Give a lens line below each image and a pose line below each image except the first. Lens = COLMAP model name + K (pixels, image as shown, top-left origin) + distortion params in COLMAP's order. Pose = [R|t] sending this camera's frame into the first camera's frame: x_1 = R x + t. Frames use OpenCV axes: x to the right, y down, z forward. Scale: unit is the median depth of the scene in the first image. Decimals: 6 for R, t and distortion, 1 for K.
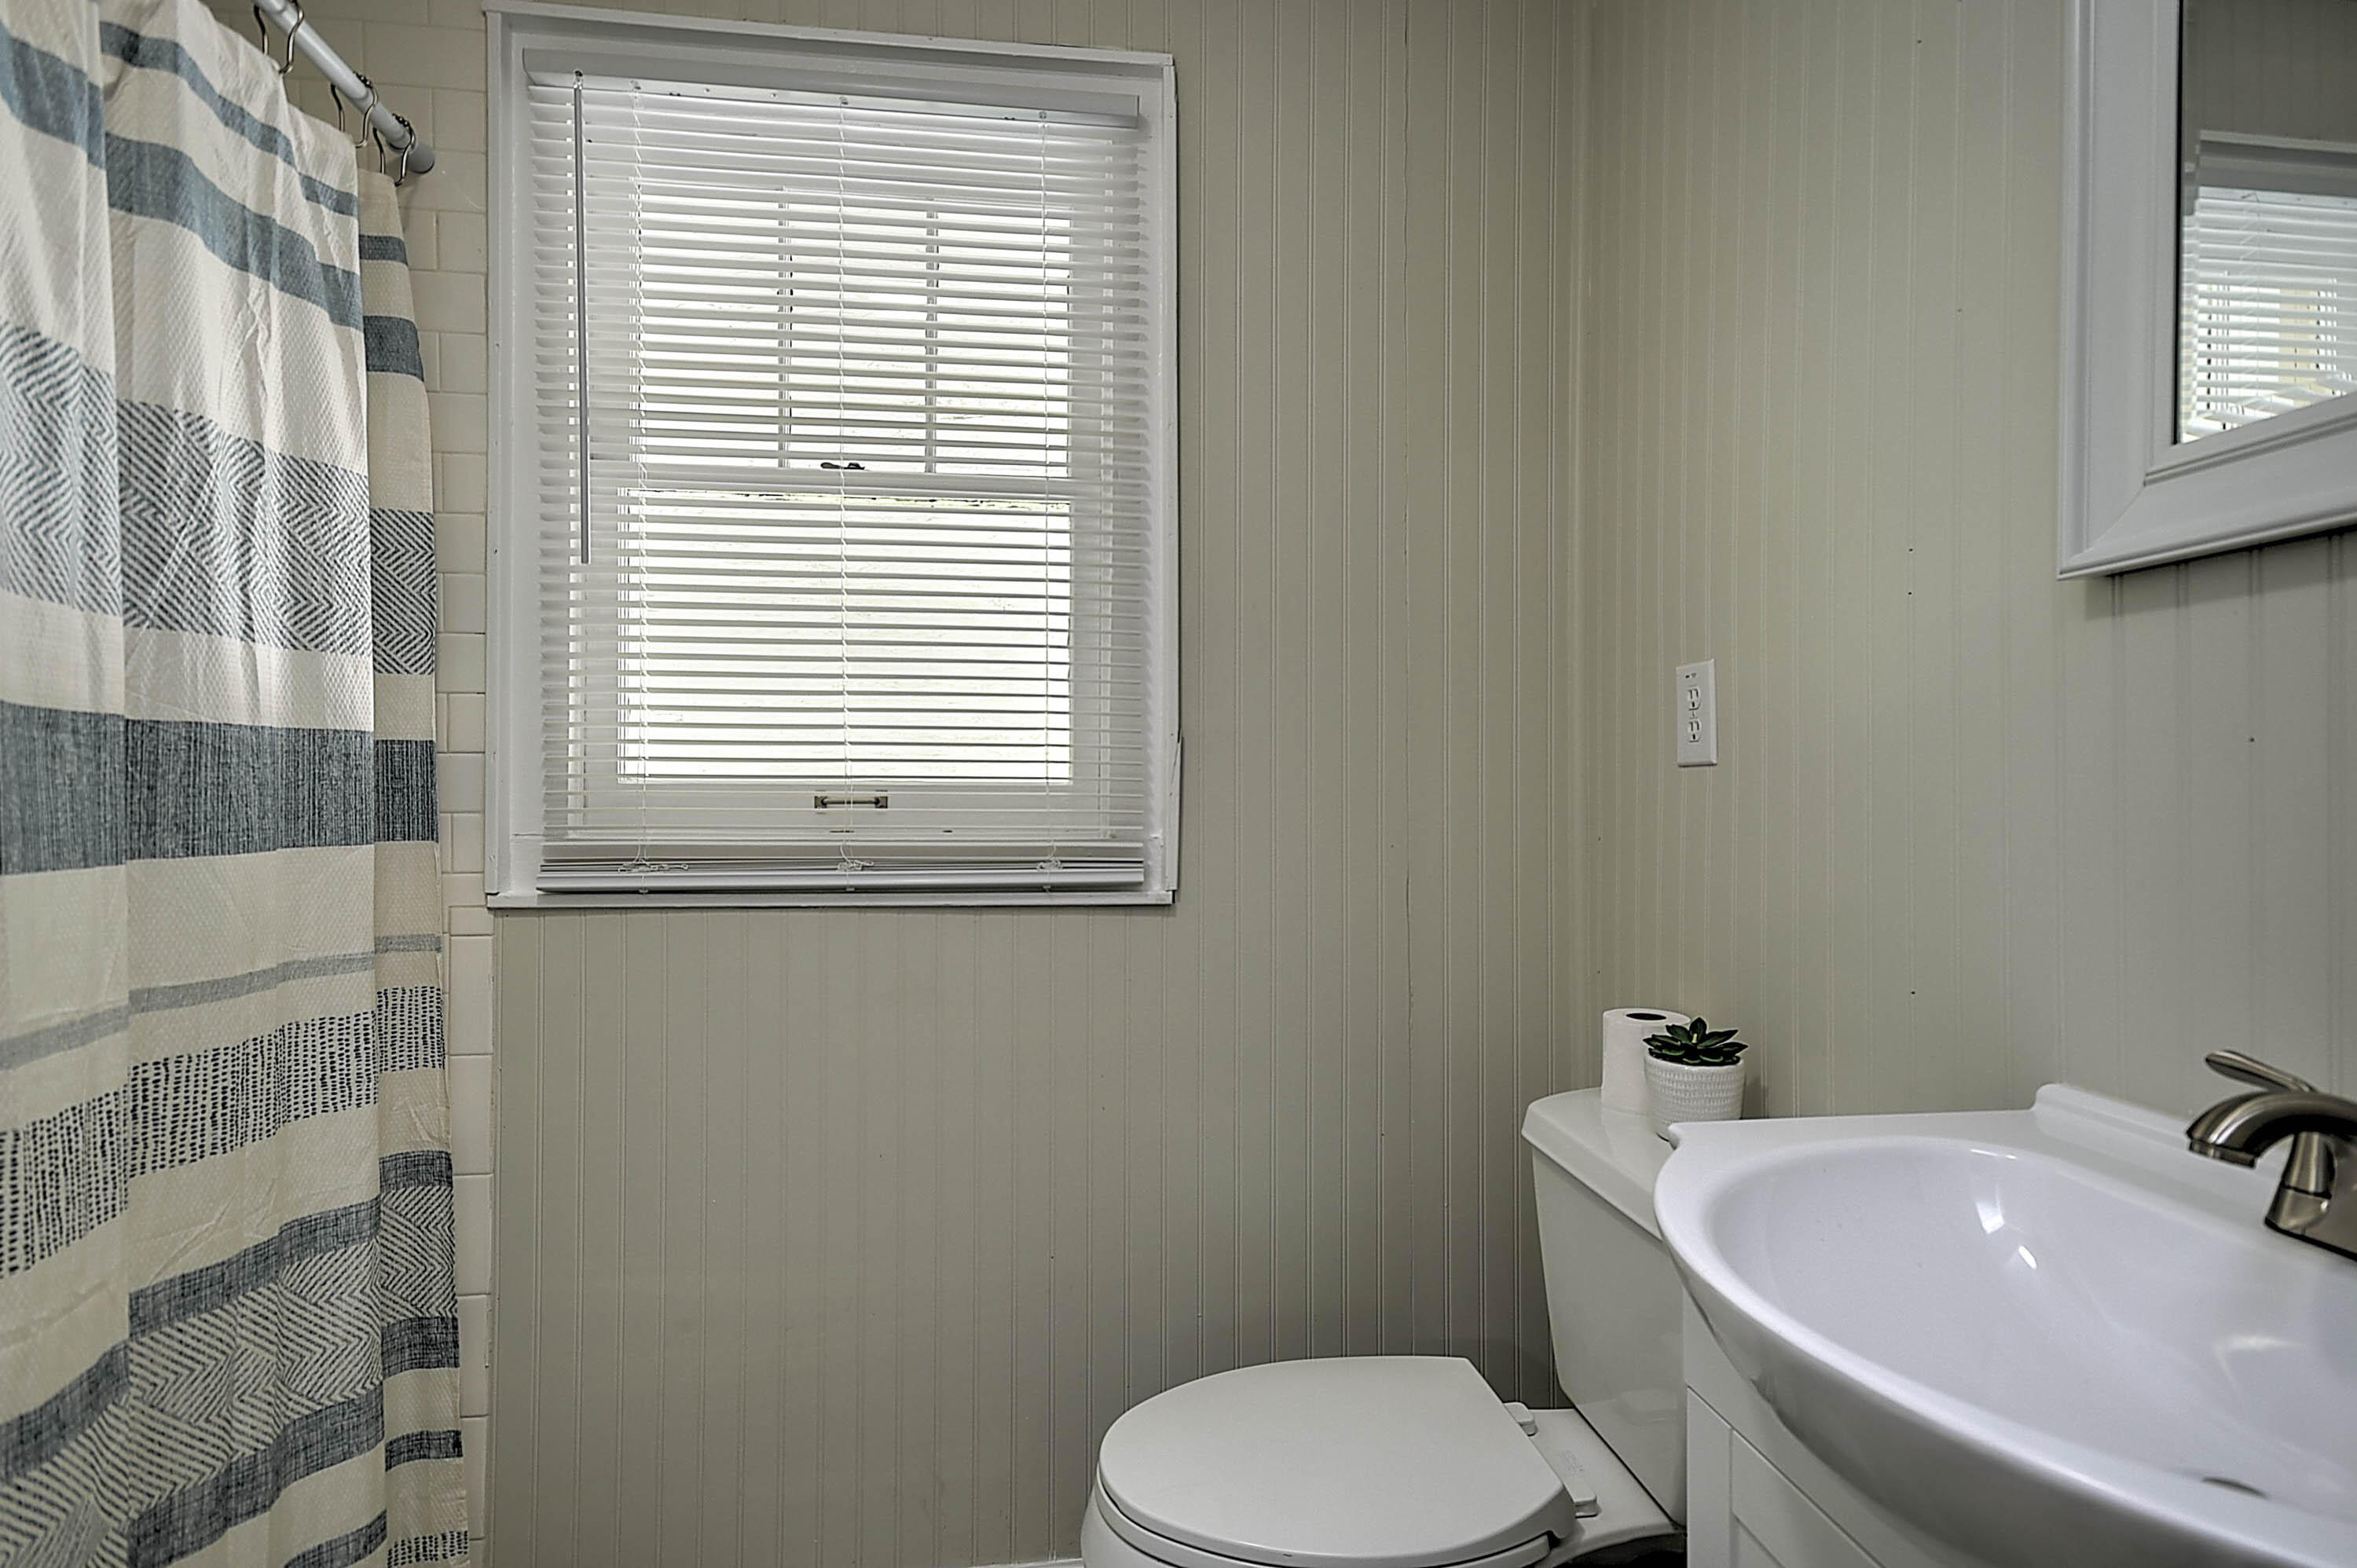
lens RADIAL K [[1202.6, 0, 1175.1], [0, 1202.6, 789.8], [0, 0, 1]] dist [0.026719, -0.002052]
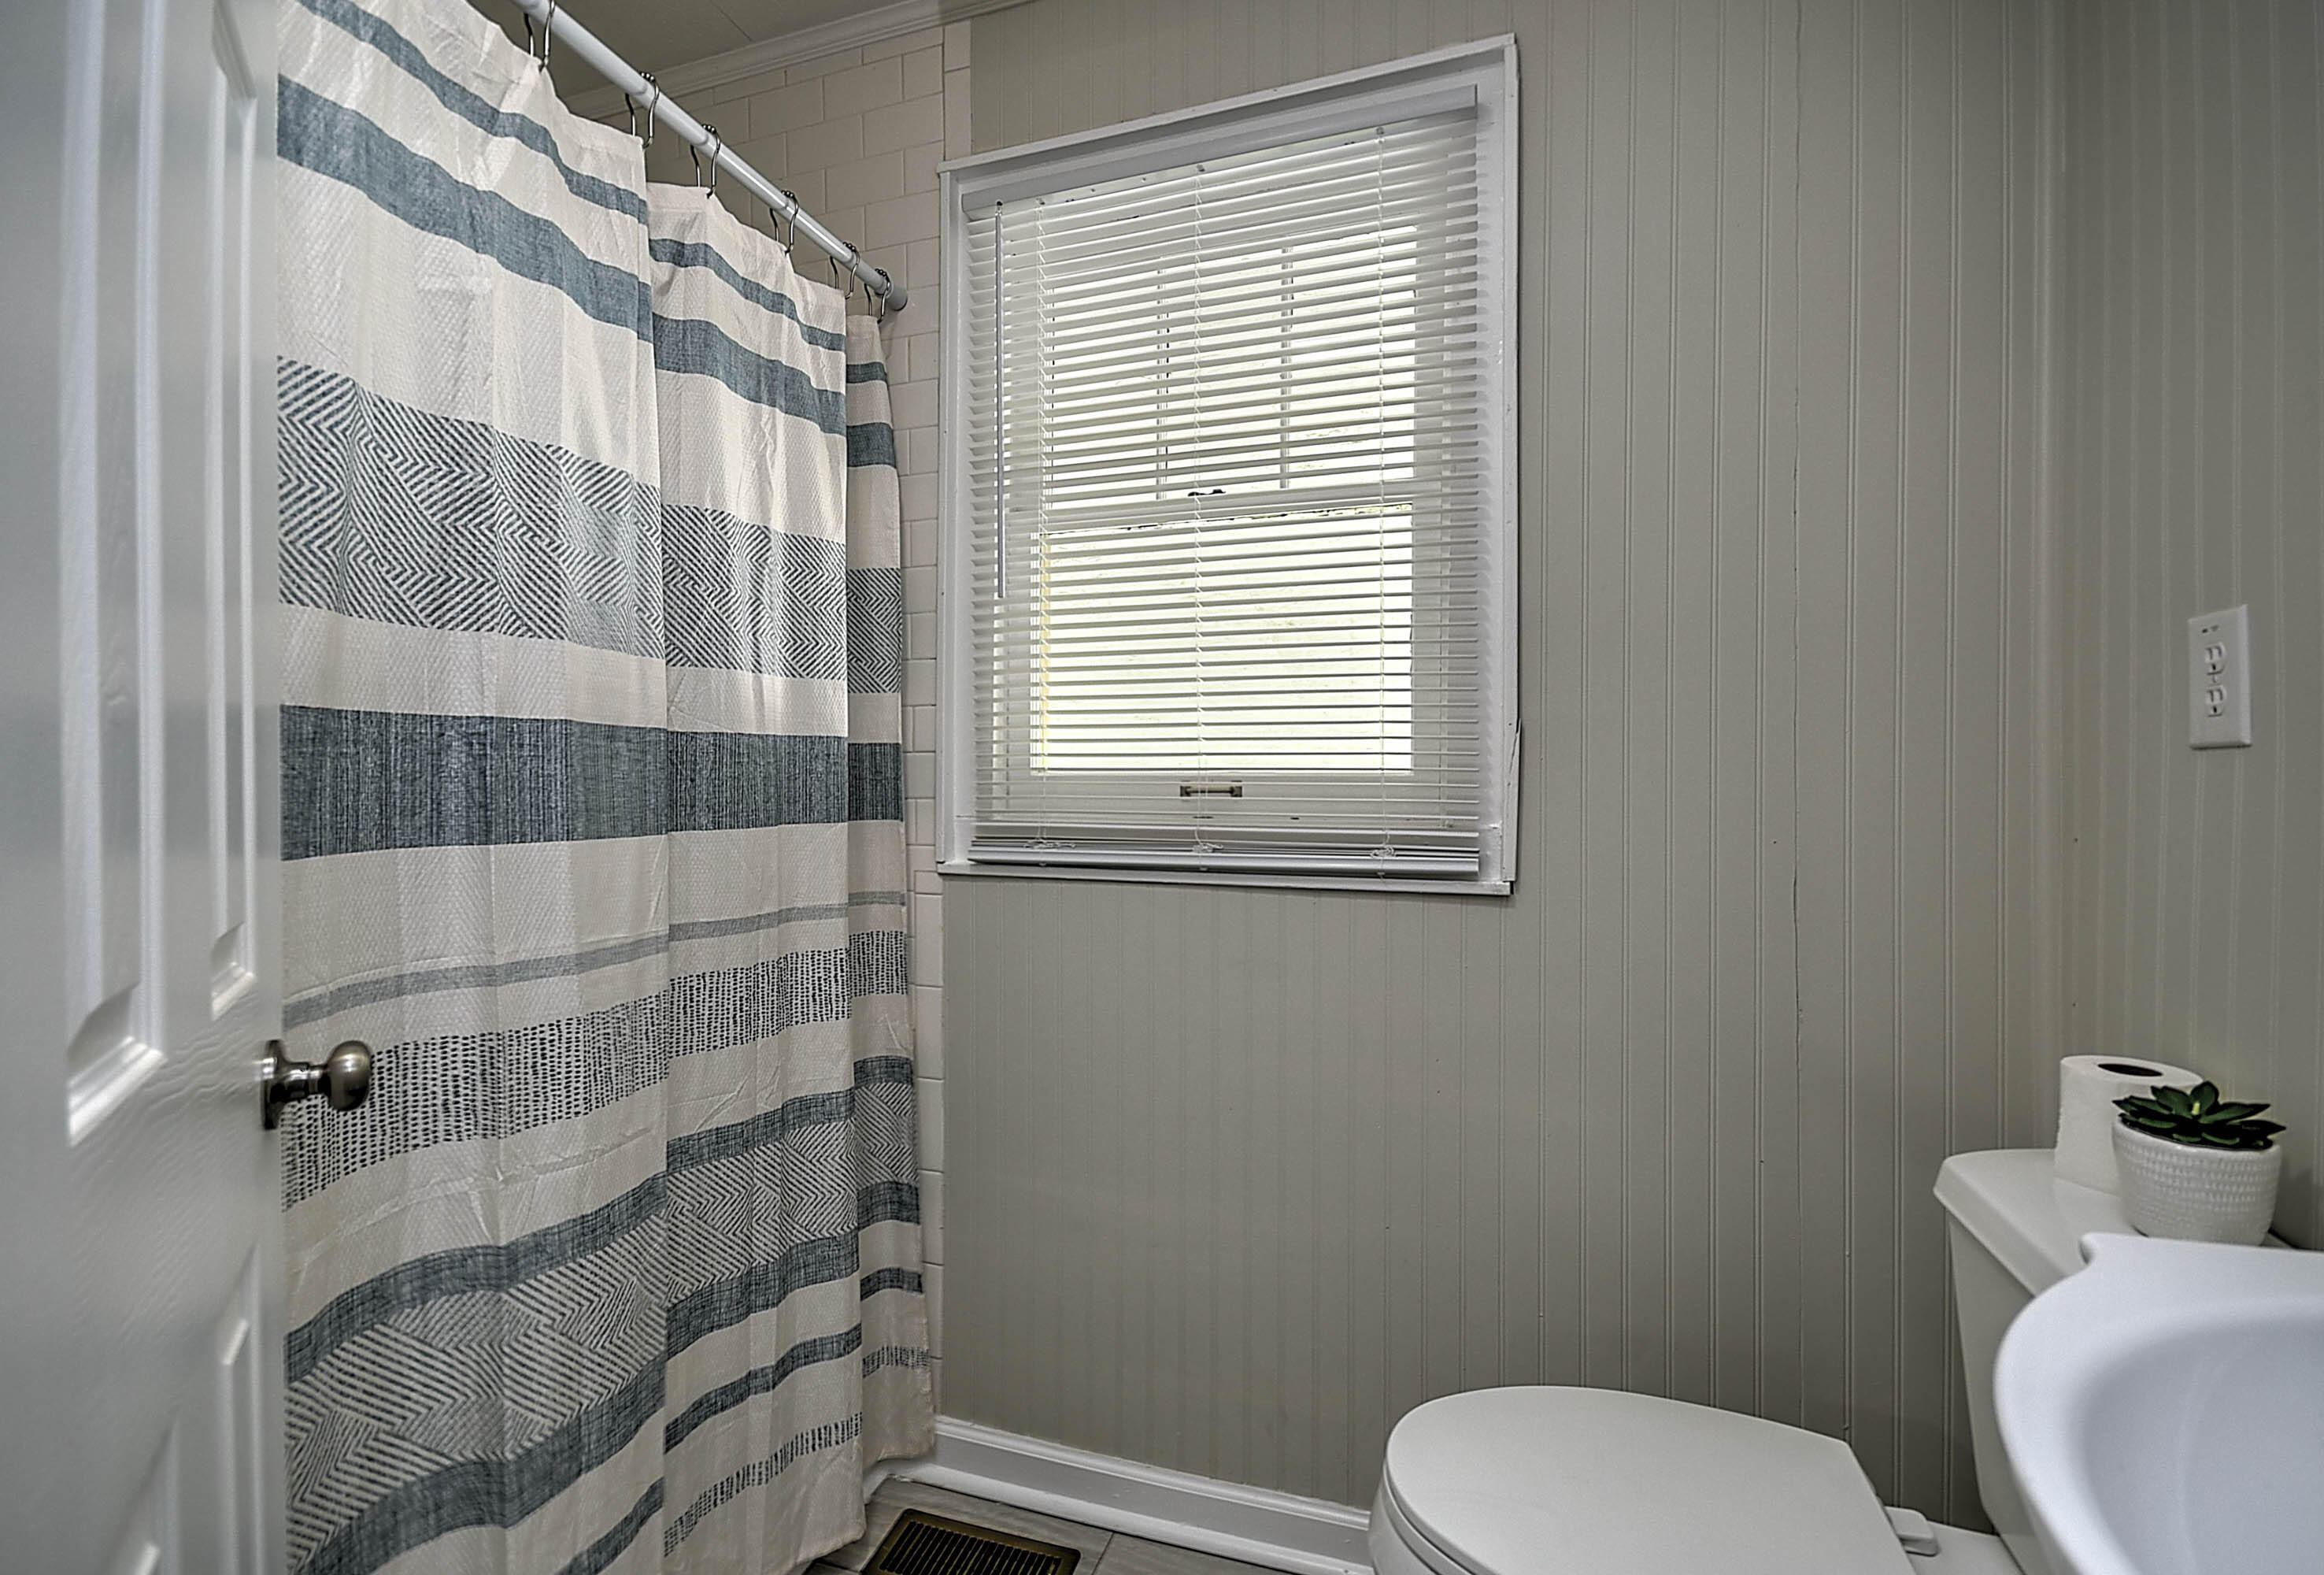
lens RADIAL K [[1038.7, 0, 1122.4], [0, 1038.7, 788.2], [0, 0, 1]] dist [0.016006, -0.011164]
pose [[0.898284, 0.001823, -0.439412, 0.107378], [0.001937, 0.999965, 0.008108, -0.000878], [0.439412, -0.008134, 0.898249, 0.116397]]
